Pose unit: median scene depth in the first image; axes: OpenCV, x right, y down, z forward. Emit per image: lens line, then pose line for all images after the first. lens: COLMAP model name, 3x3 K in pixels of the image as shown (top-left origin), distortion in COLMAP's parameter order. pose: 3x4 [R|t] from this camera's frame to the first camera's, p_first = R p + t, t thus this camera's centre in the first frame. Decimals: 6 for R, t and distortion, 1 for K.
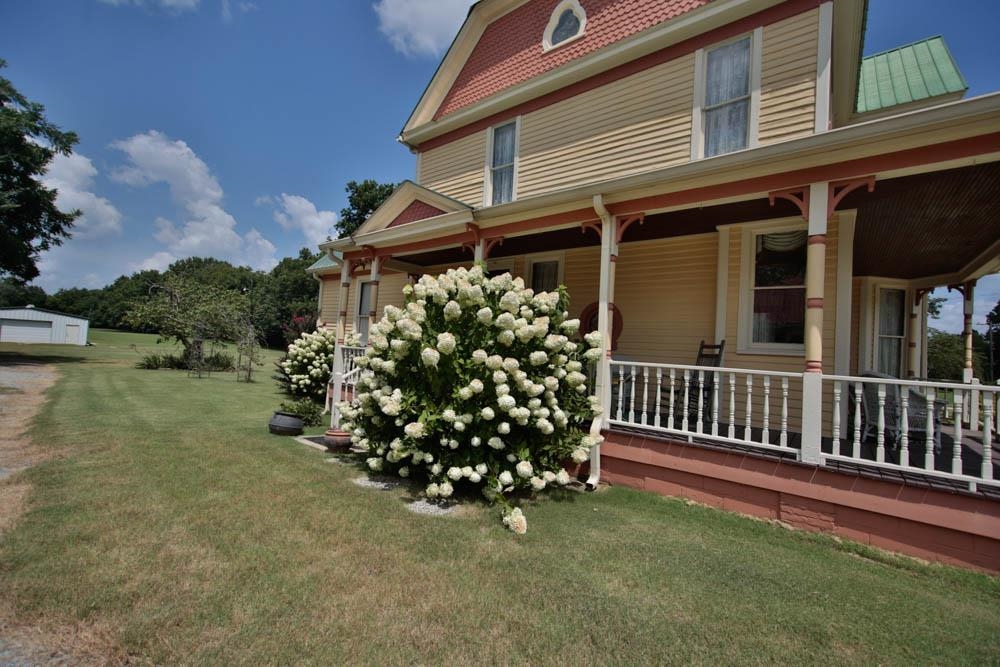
lens RADIAL K [[422.6, 0, 498.7], [0, 422.6, 332.0], [0, 0, 1]] dist [-0.001531, 0.001567]
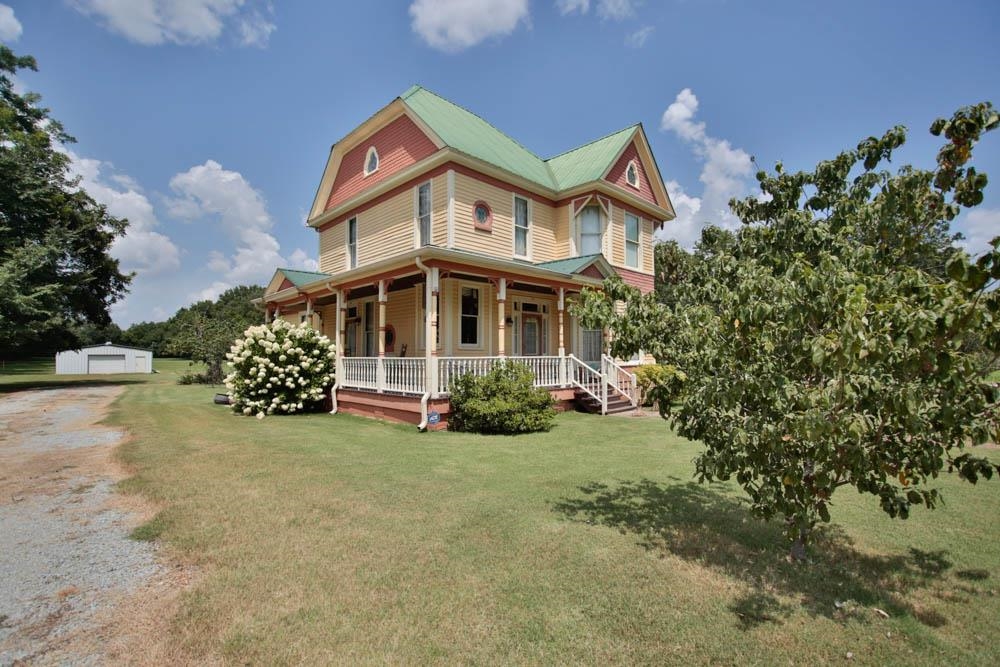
lens RADIAL K [[450.0, 0, 502.1], [0, 450.0, 338.4], [0, 0, 1]] dist [-0.004418, -0.001048]
pose [[0.990761, -0.067167, -0.117820, 0.395089], [0.067458, 0.997721, -0.001515, 0.008697], [0.117653, -0.006447, 0.993034, -0.347351]]
